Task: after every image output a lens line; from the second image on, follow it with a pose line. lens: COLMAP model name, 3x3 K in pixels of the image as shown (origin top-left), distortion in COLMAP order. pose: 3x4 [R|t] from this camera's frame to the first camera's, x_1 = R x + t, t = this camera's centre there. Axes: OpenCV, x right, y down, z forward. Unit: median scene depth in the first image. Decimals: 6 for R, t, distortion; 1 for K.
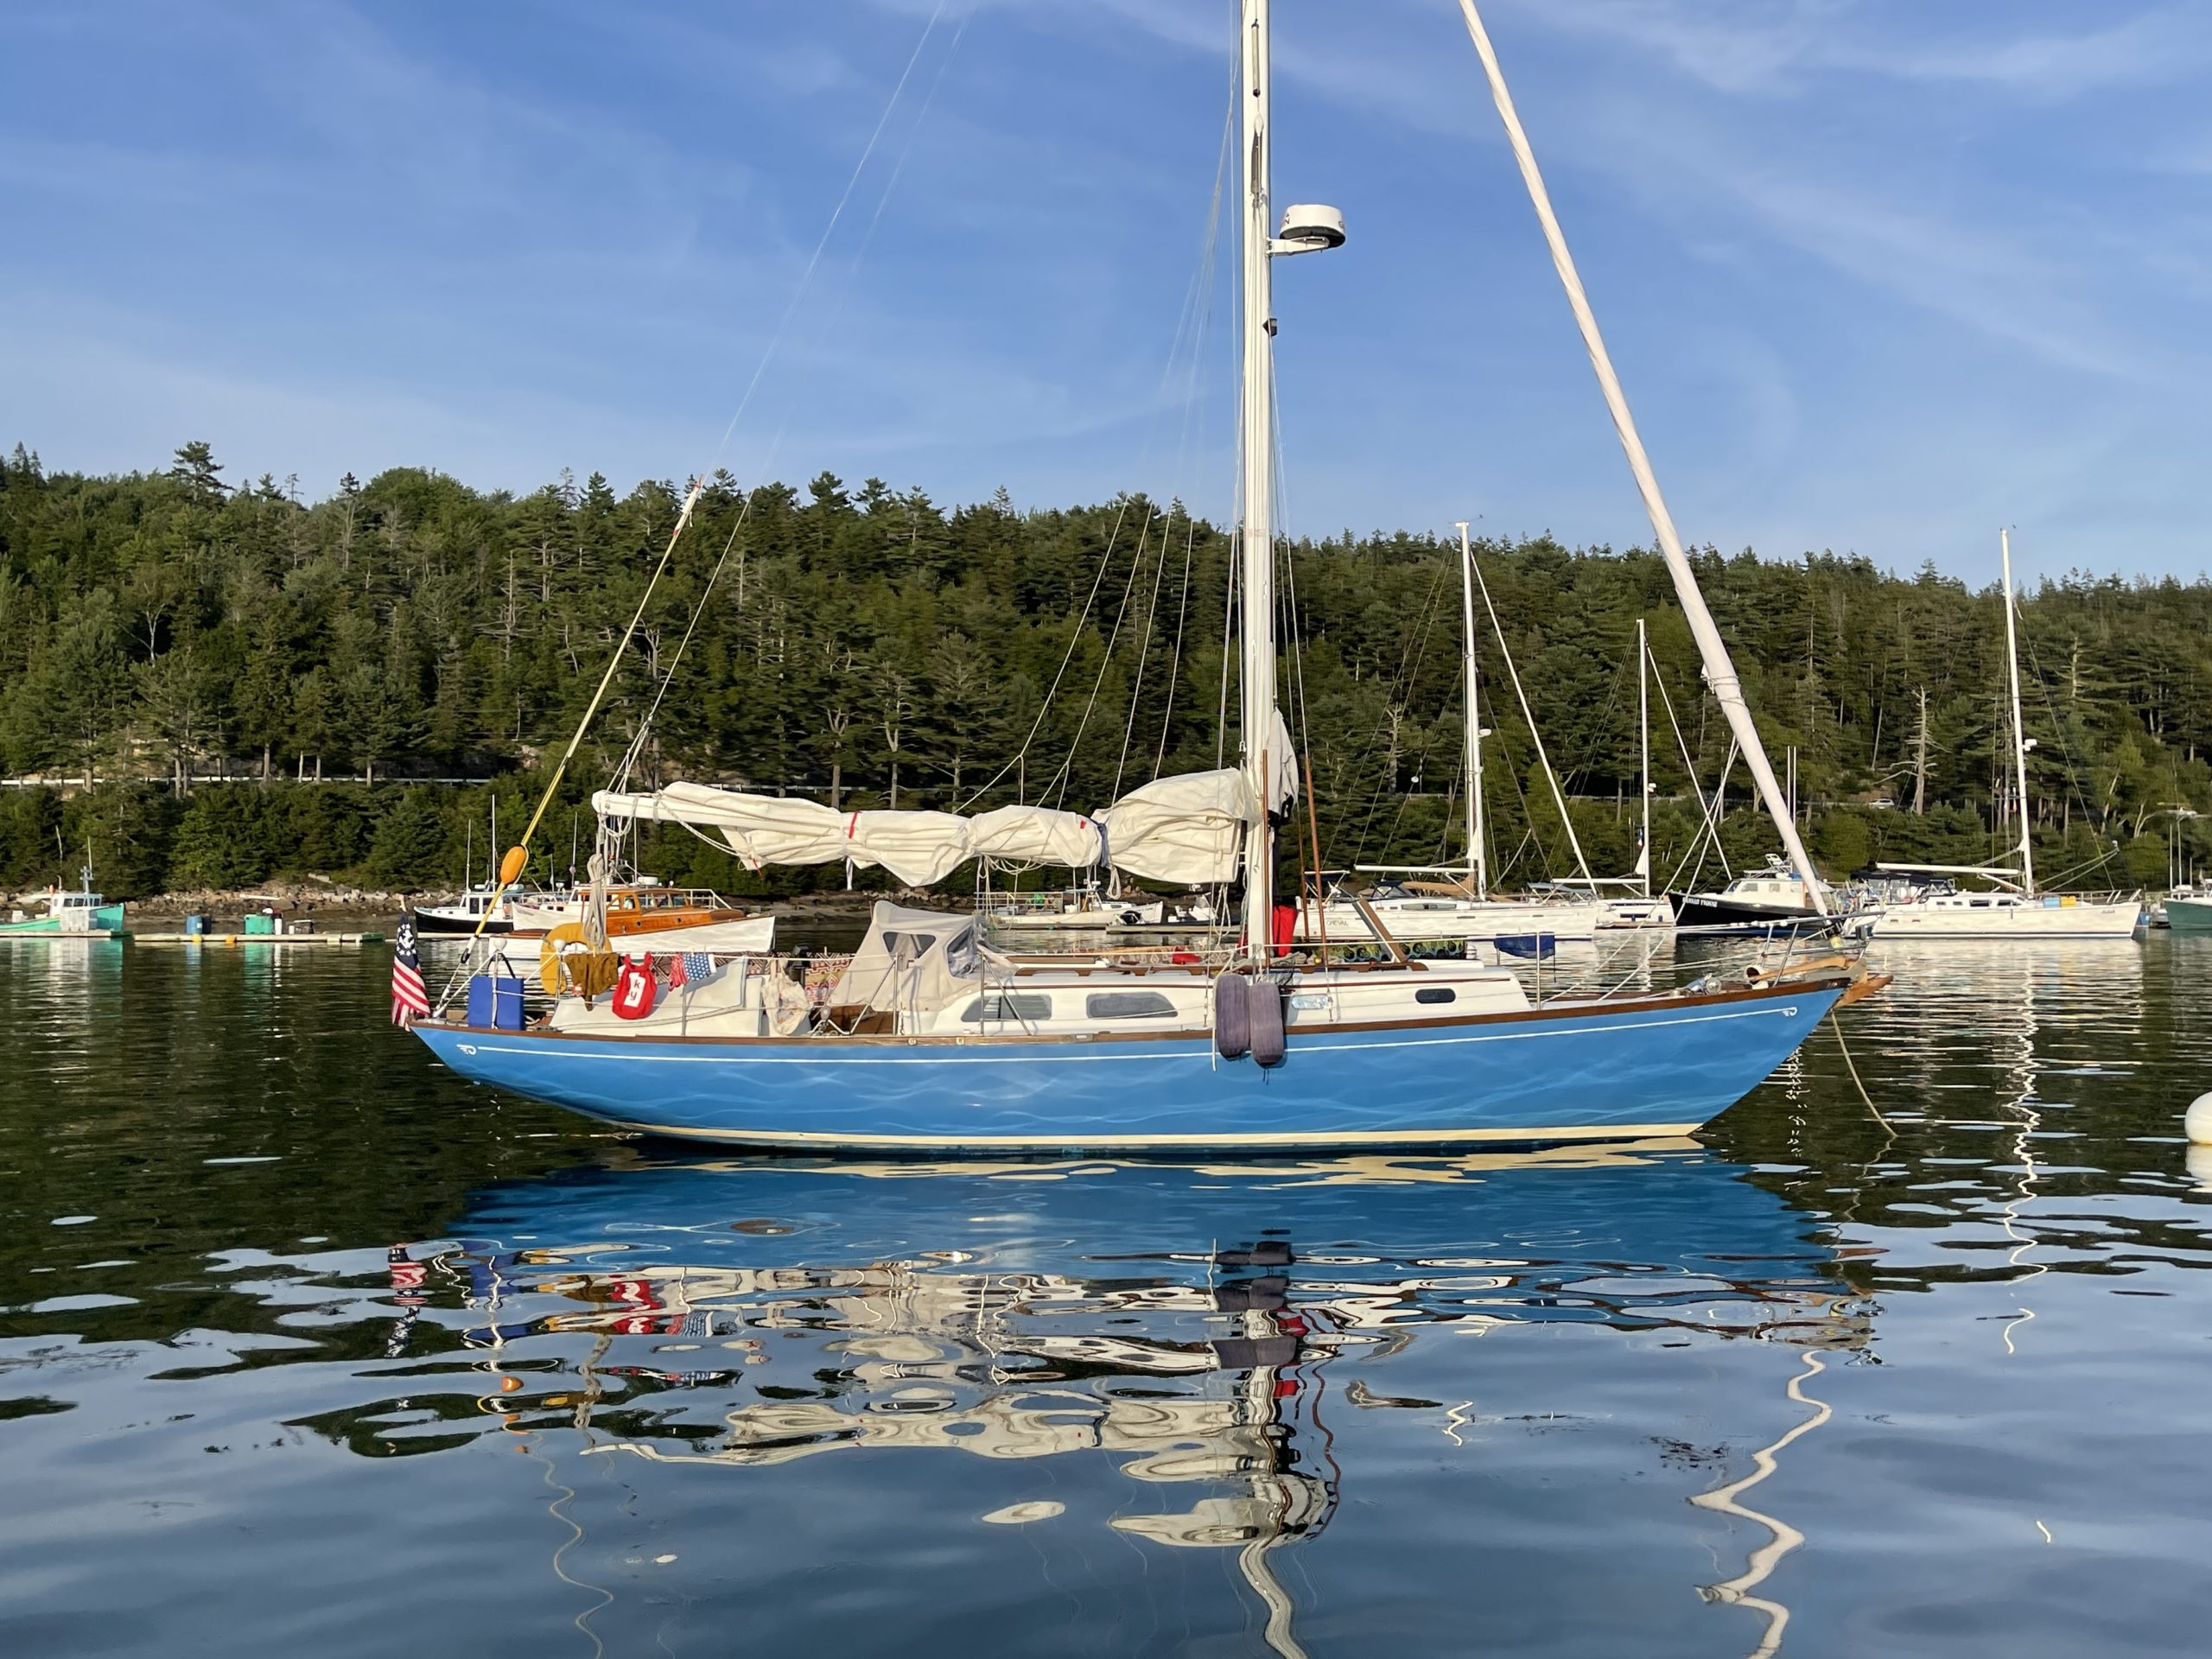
lens RADIAL K [[2274.3, 0, 1106.0], [0, 2274.3, 829.5], [0, 0, 1]] dist [0.017993, 0.032981]
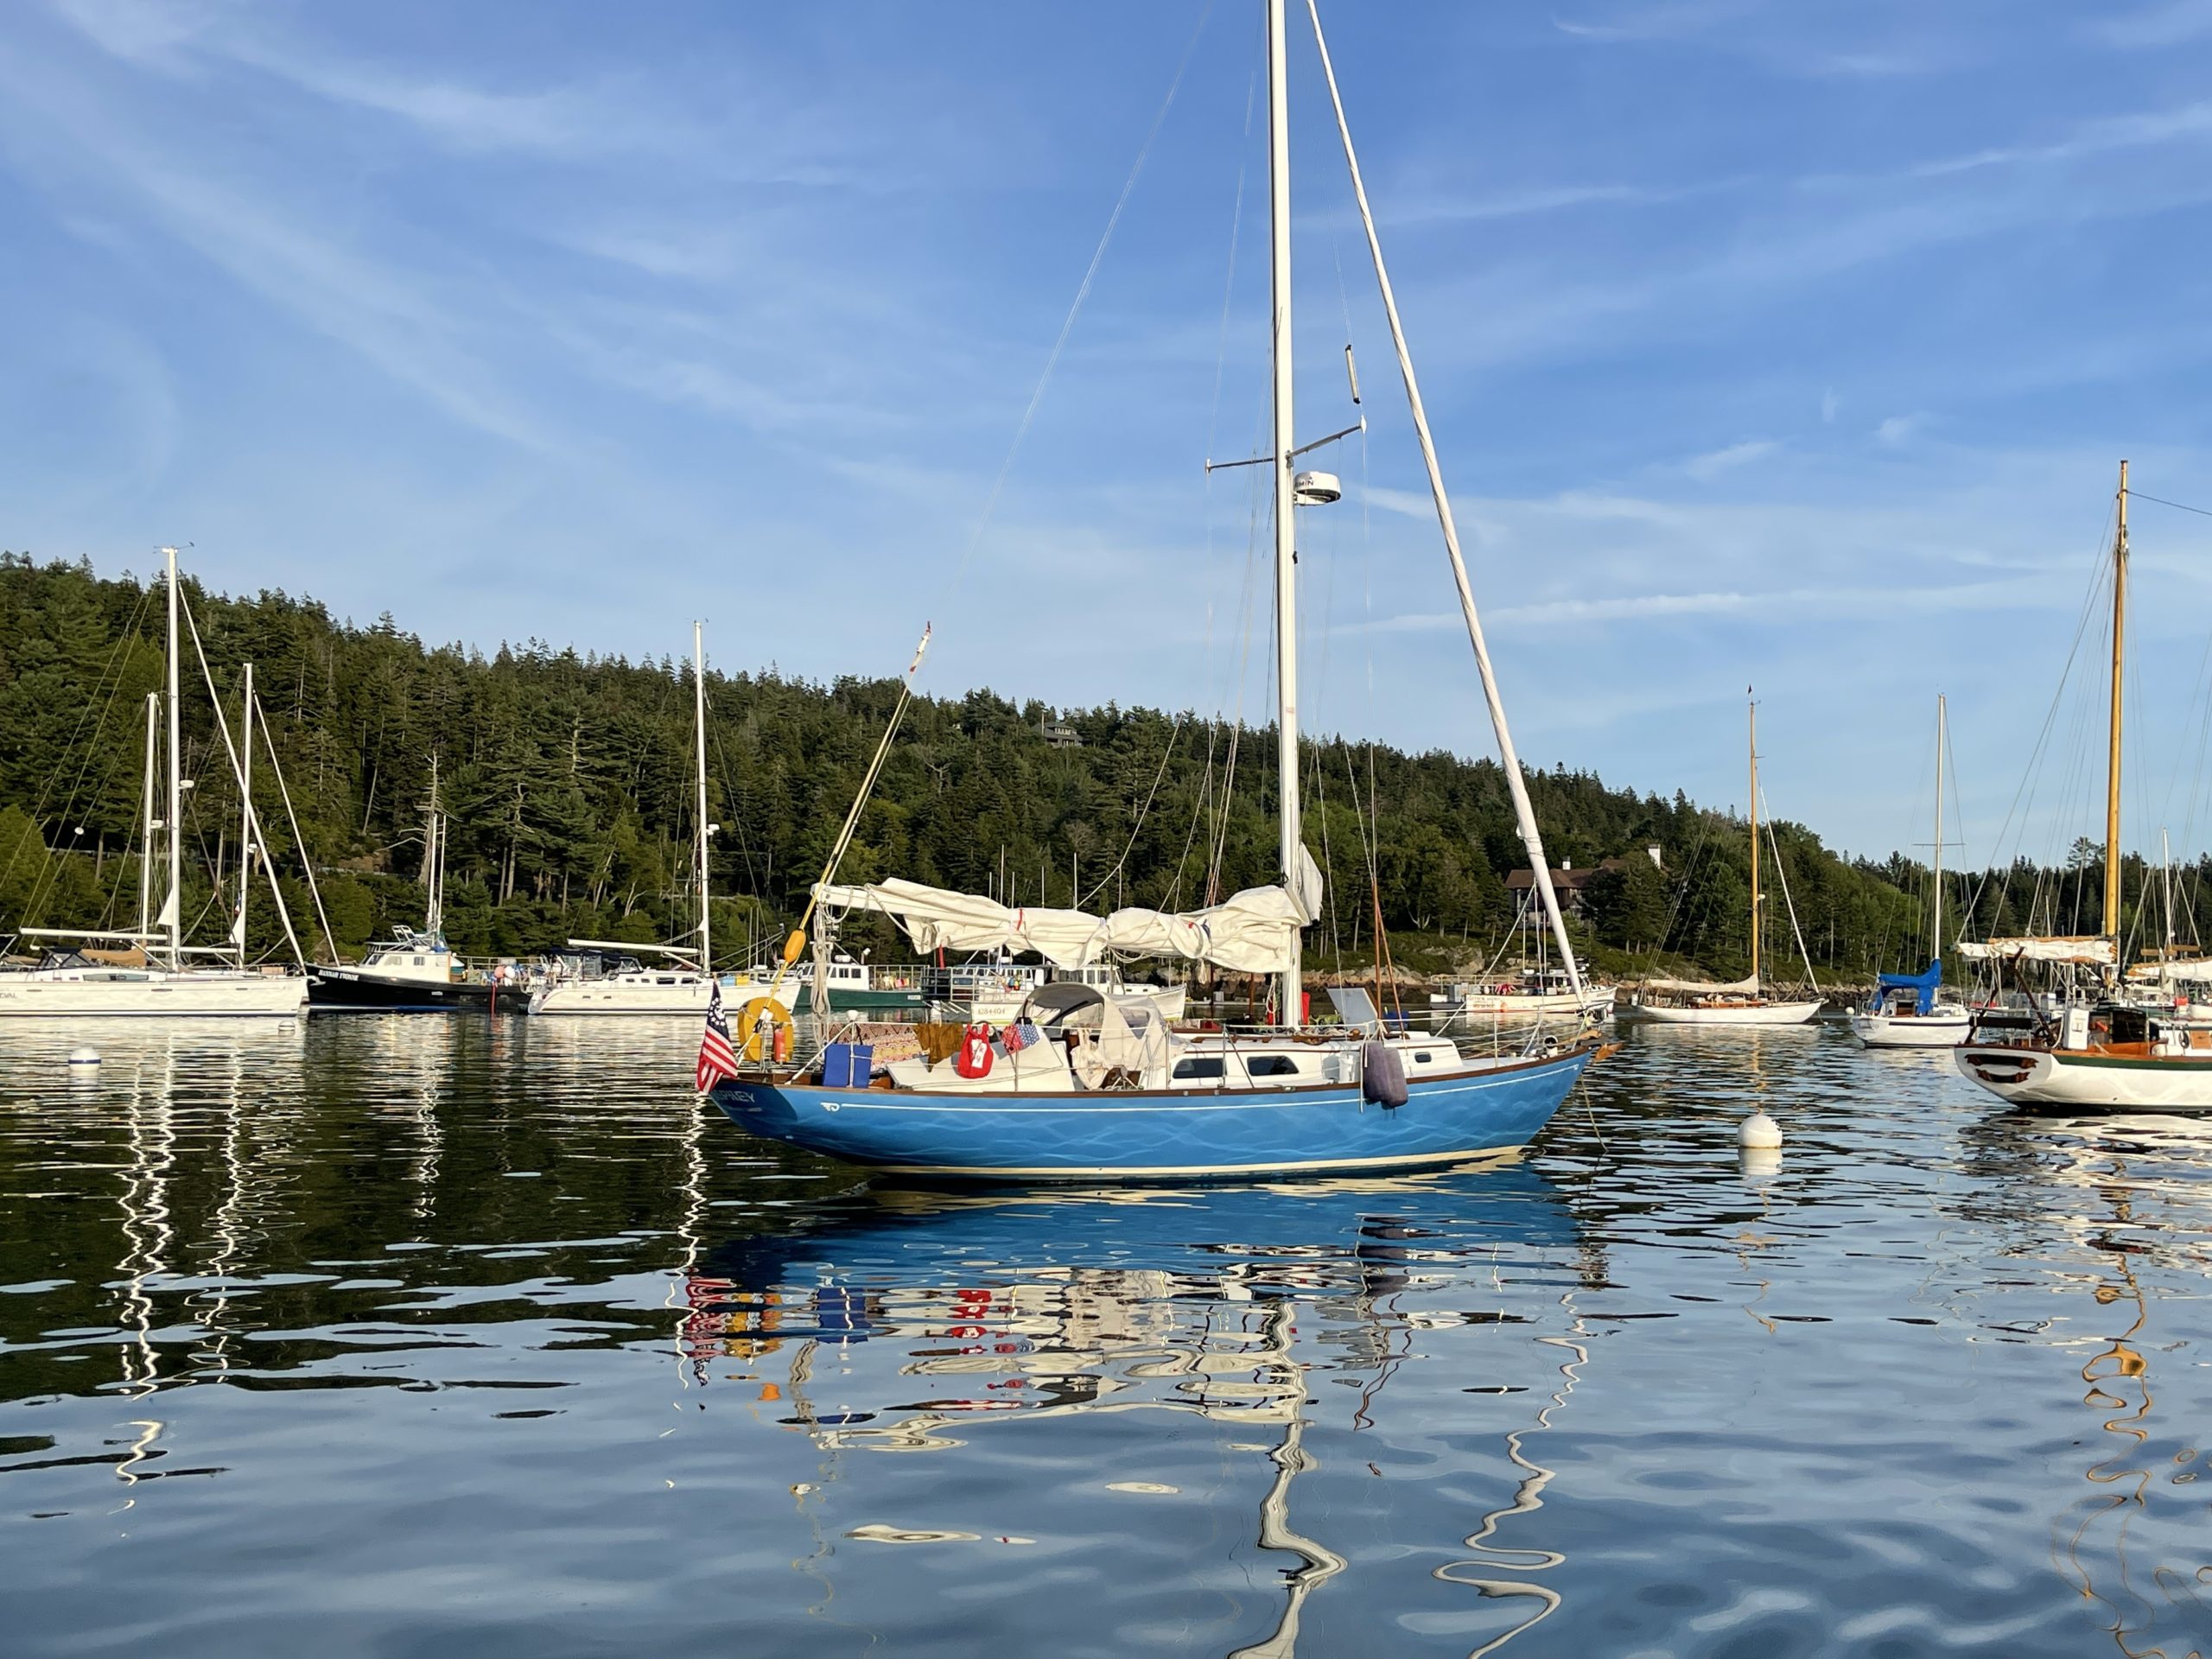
lens RADIAL K [[2549.4, 0, 1105.5], [0, 2549.4, 793.8], [0, 0, 1]] dist [0.077401, 0.005812]
pose [[0.774011, 0.061016, 0.630225, -0.111771], [-0.037016, 0.998004, -0.051162, -0.000091], [-0.632089, 0.016272, 0.774725, -0.011077]]
